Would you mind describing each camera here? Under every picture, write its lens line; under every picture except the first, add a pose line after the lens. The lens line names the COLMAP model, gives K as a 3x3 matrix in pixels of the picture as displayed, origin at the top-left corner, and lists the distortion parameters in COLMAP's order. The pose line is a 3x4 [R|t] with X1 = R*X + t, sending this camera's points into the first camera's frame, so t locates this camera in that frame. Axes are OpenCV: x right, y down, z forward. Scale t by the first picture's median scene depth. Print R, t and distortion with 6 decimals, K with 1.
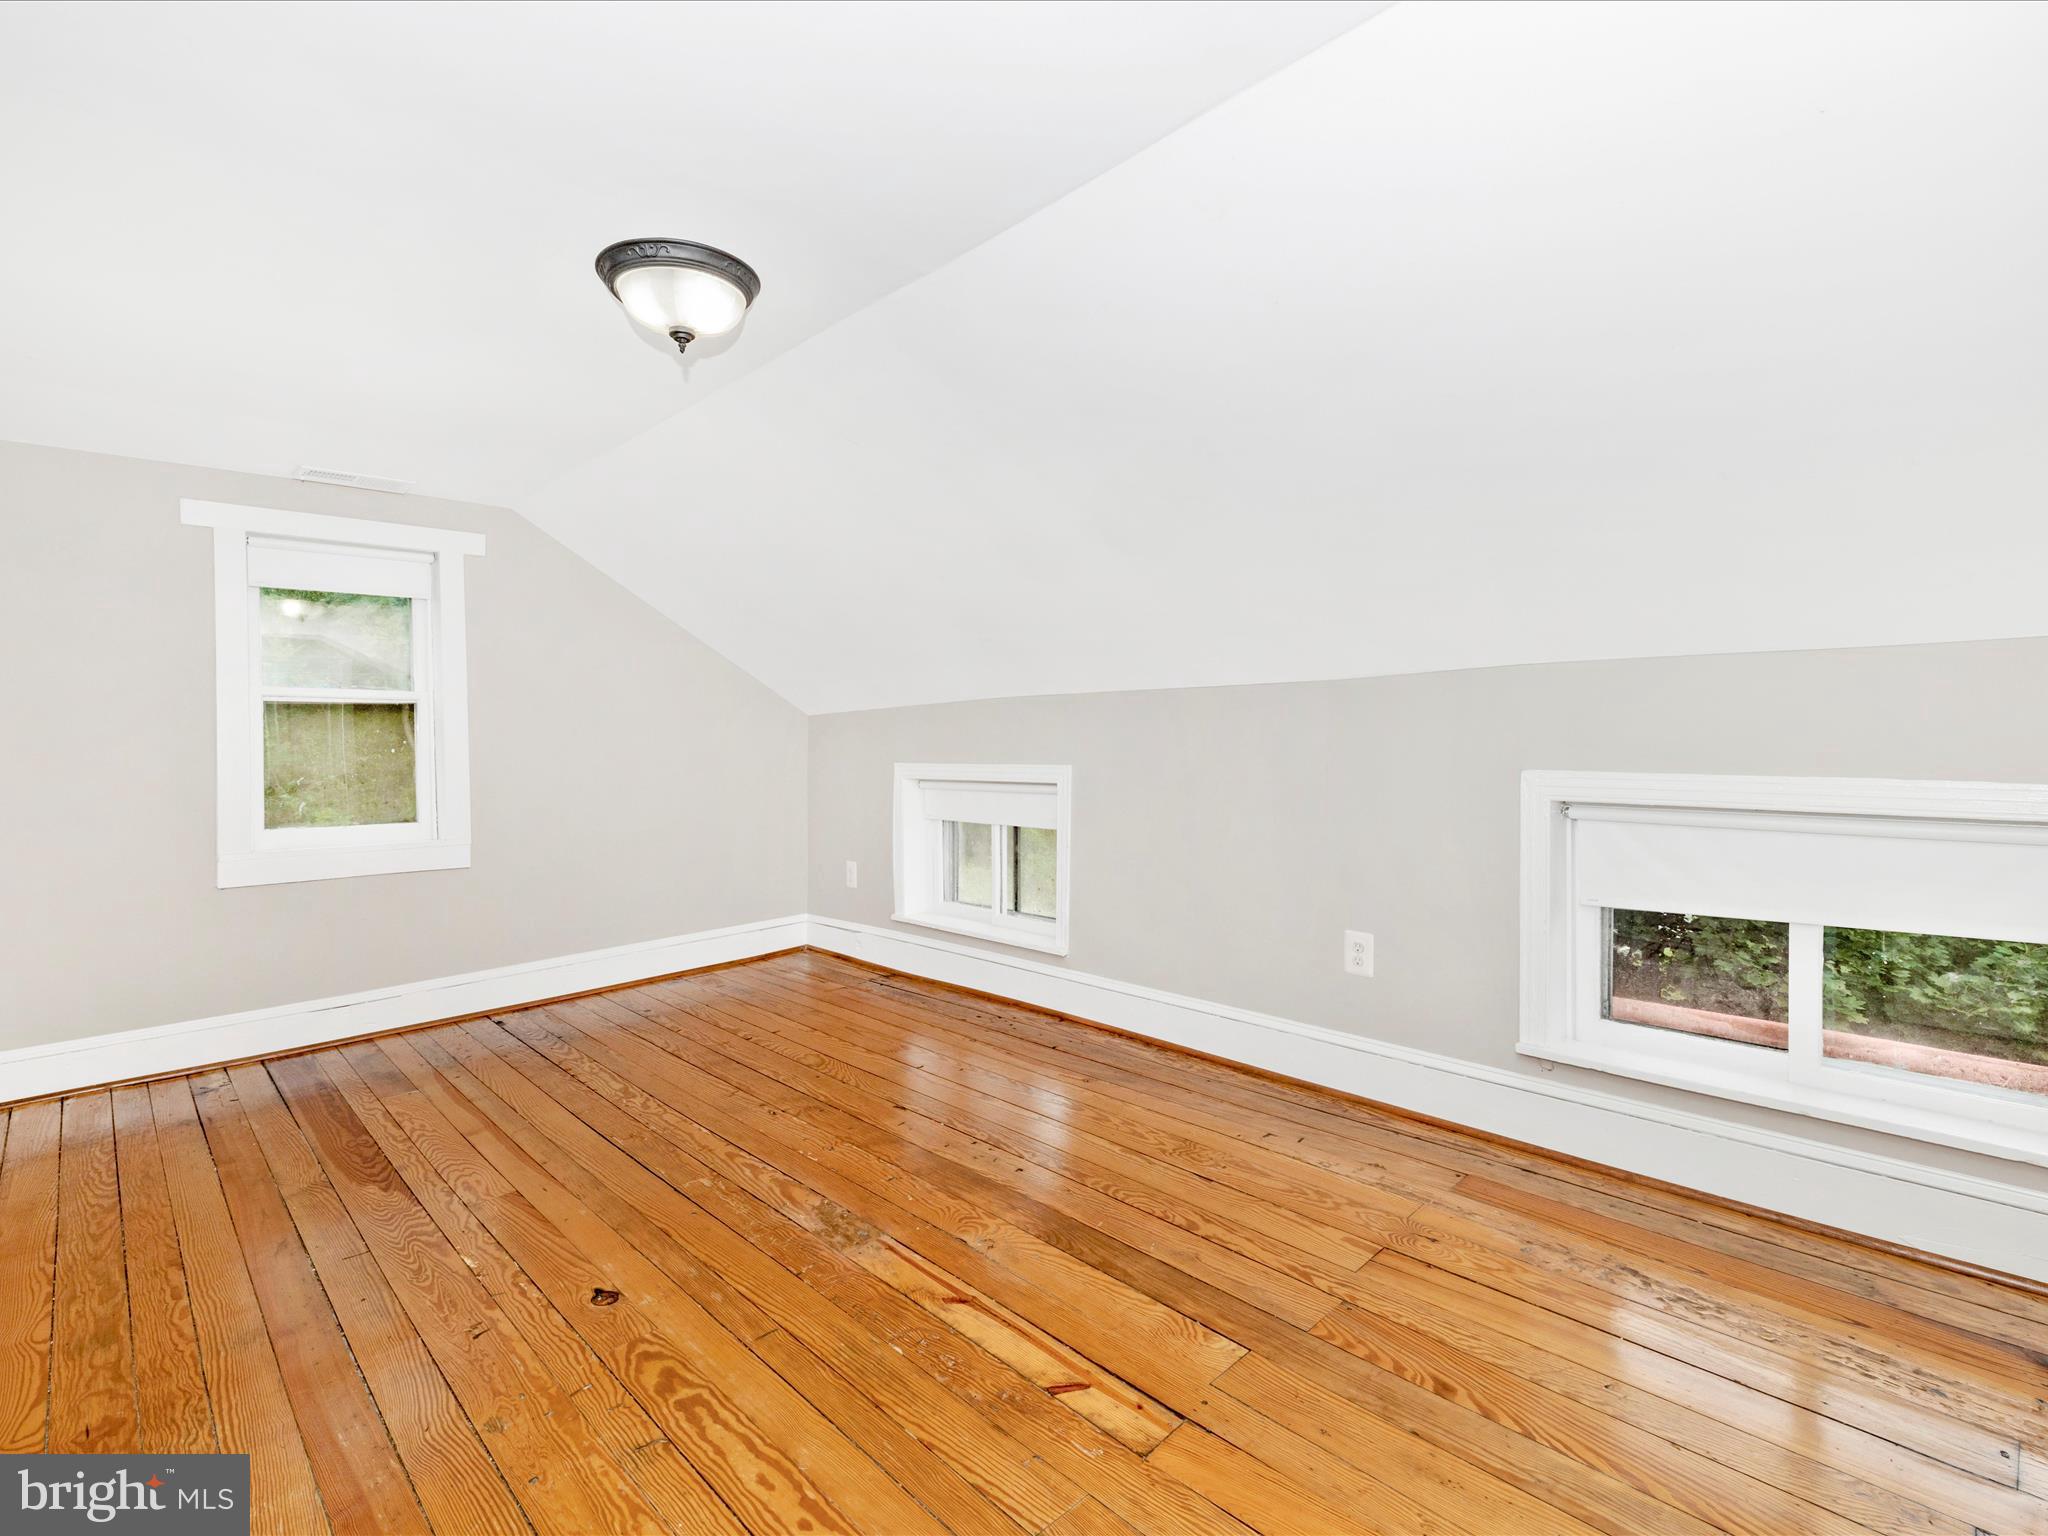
lens RADIAL K [[1033.9, 0, 1041.3], [0, 1033.9, 760.6], [0, 0, 1]] dist [-0.003086, -0.000113]
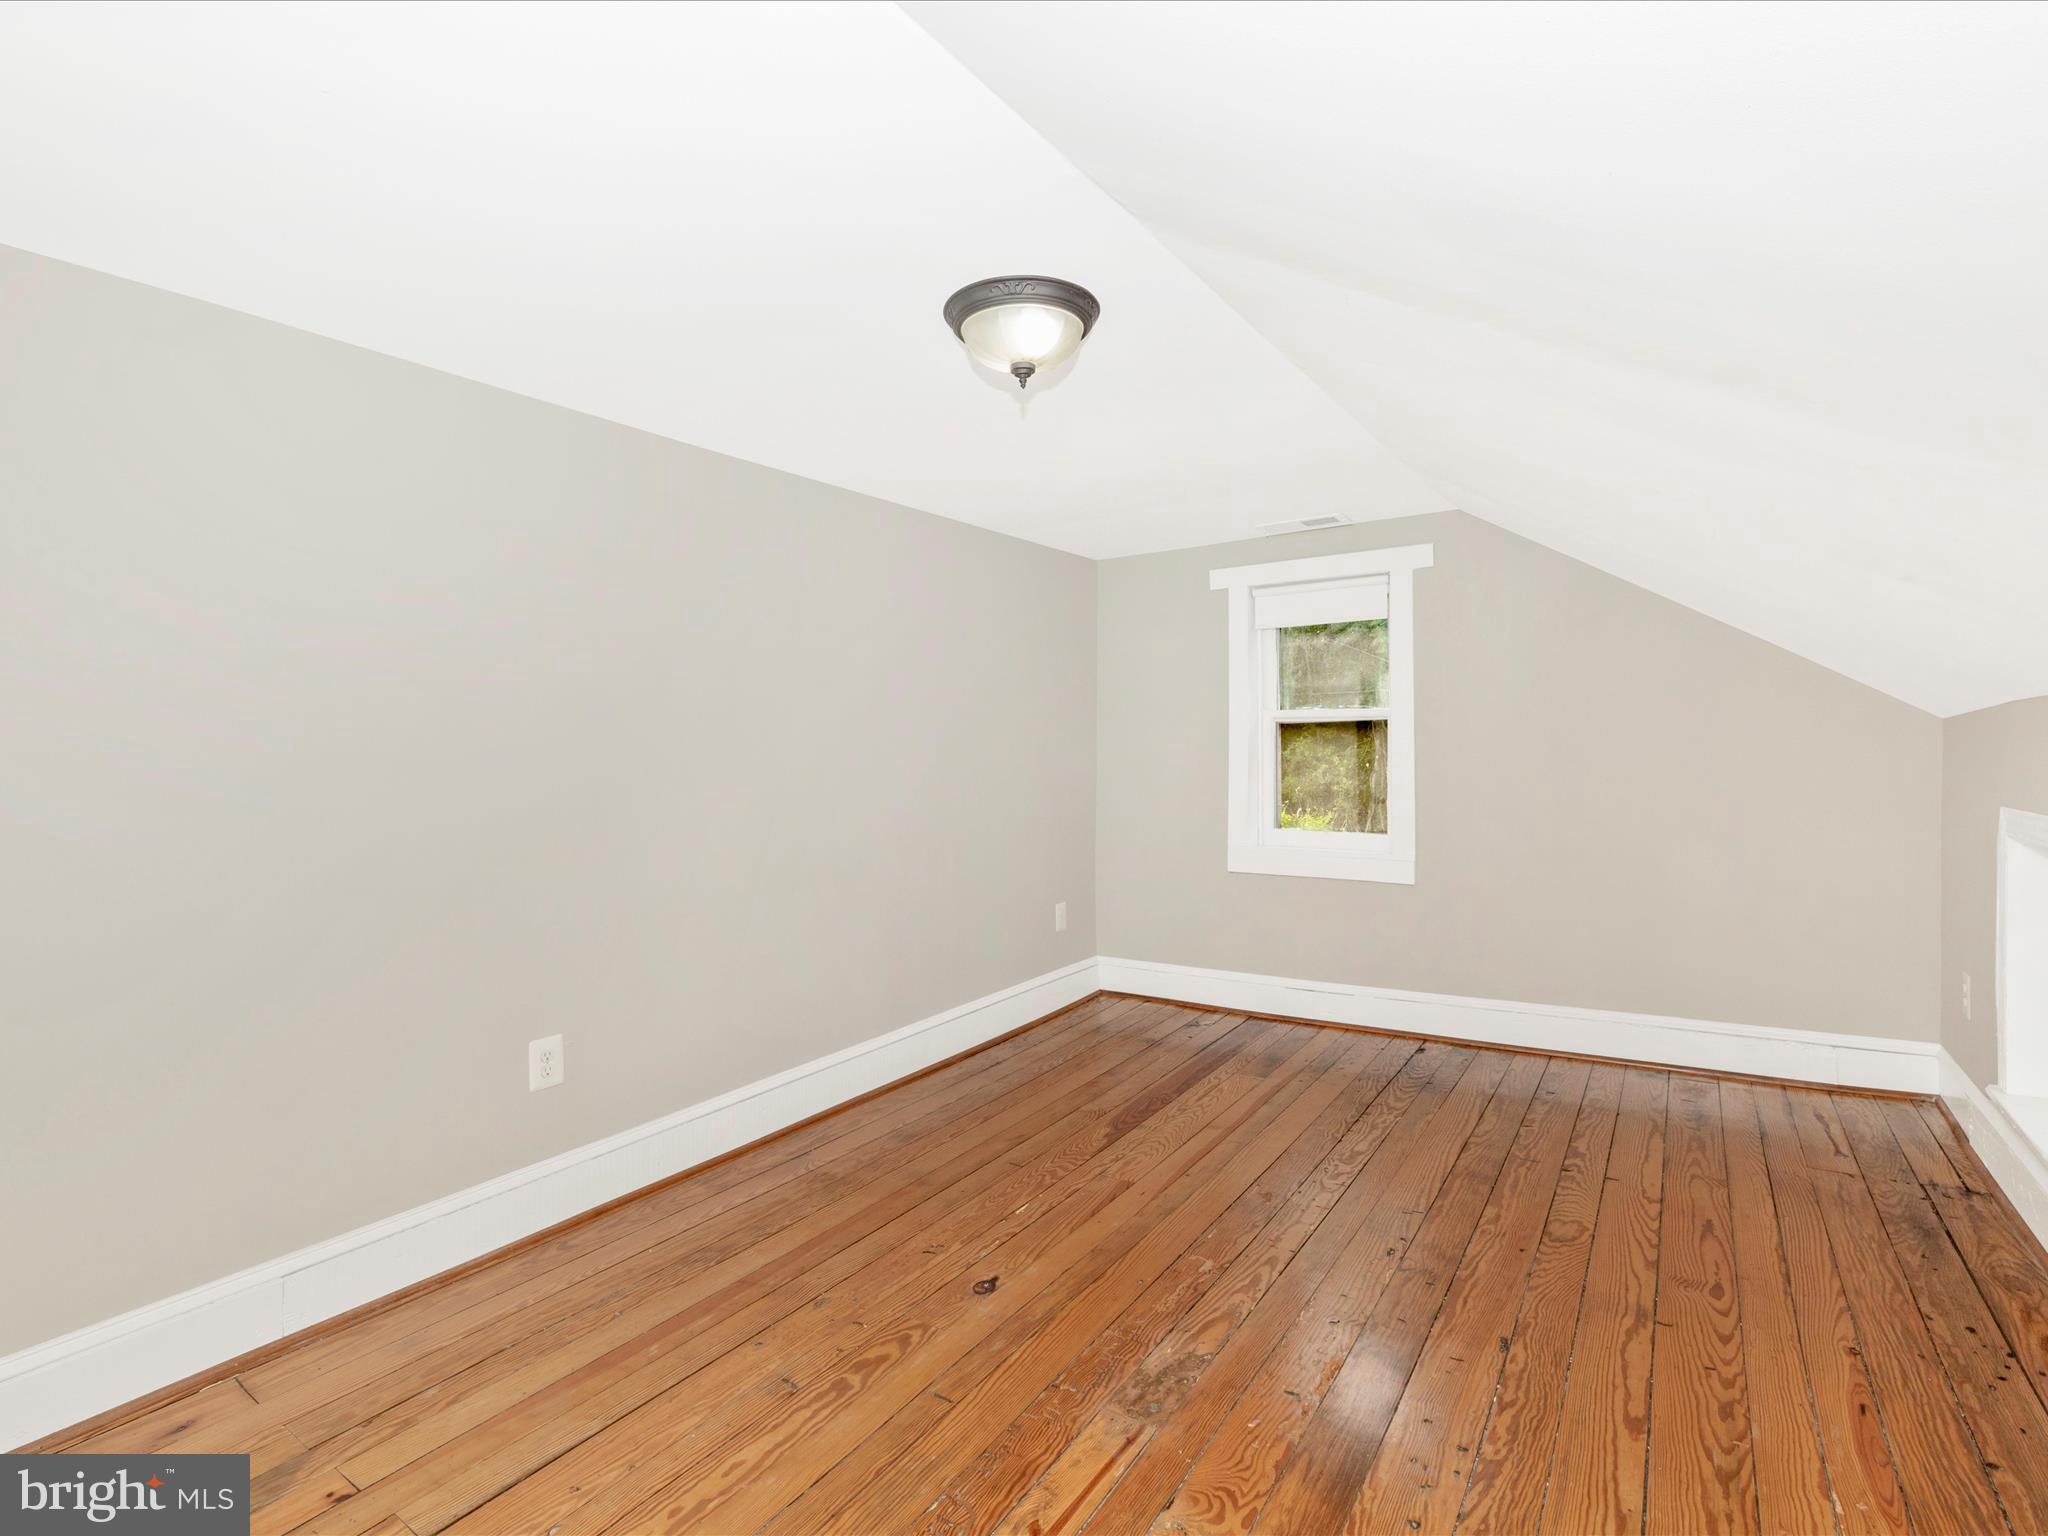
lens RADIAL K [[1033.9, 0, 1041.3], [0, 1033.9, 760.6], [0, 0, 1]] dist [-0.003086, -0.000113]
pose [[0.154332, 0.023678, -0.987735, 0.437542], [-0.009238, 0.999704, 0.022522, -0.041529], [0.987976, 0.005649, 0.154505, 0.592735]]
